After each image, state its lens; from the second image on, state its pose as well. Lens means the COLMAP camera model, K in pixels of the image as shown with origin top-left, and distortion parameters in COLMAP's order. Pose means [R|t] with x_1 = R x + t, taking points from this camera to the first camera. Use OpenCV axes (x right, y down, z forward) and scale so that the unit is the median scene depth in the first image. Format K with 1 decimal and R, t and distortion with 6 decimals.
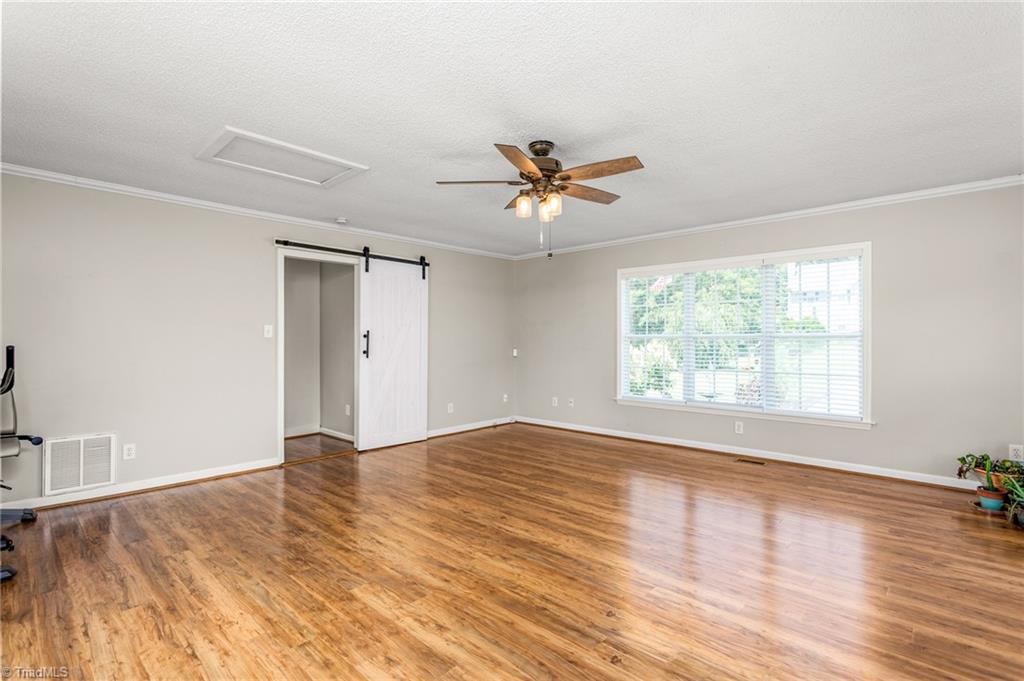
lens RADIAL K [[494.5, 0, 513.9], [0, 494.5, 339.2], [0, 0, 1]] dist [-0.008235, 0.005669]
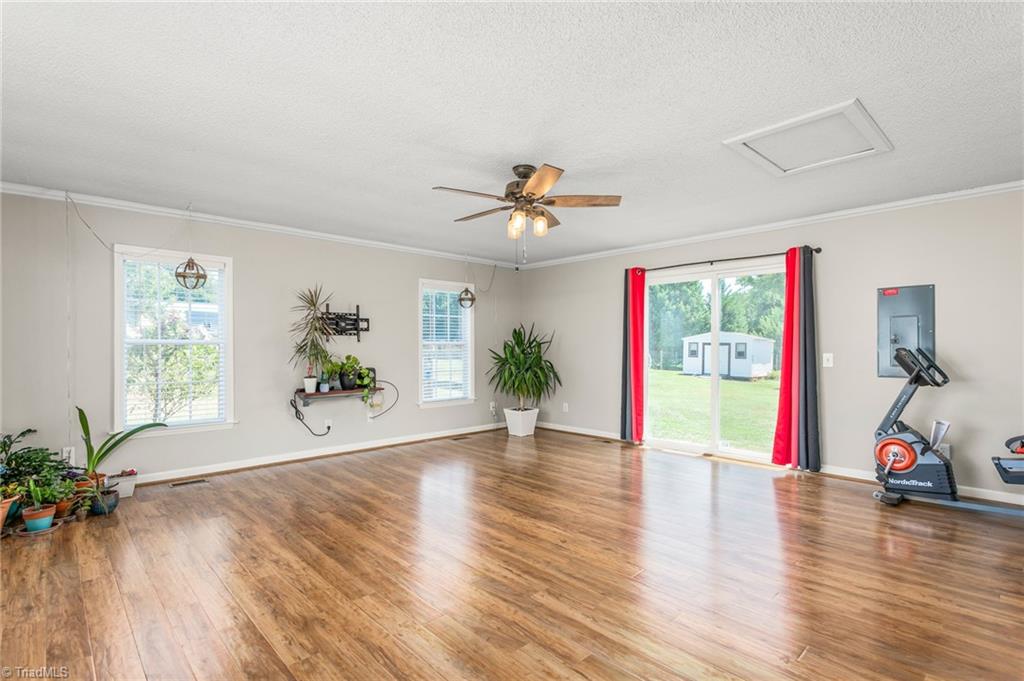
lens RADIAL K [[494.5, 0, 517.1], [0, 494.5, 345.6], [0, 0, 1]] dist [-0.008235, 0.005669]
pose [[-0.998889, 0.002342, 0.047072, 0.020959], [0.002067, 0.999981, -0.005882, 0.004644], [-0.047085, -0.005778, -0.998874, 1.959137]]
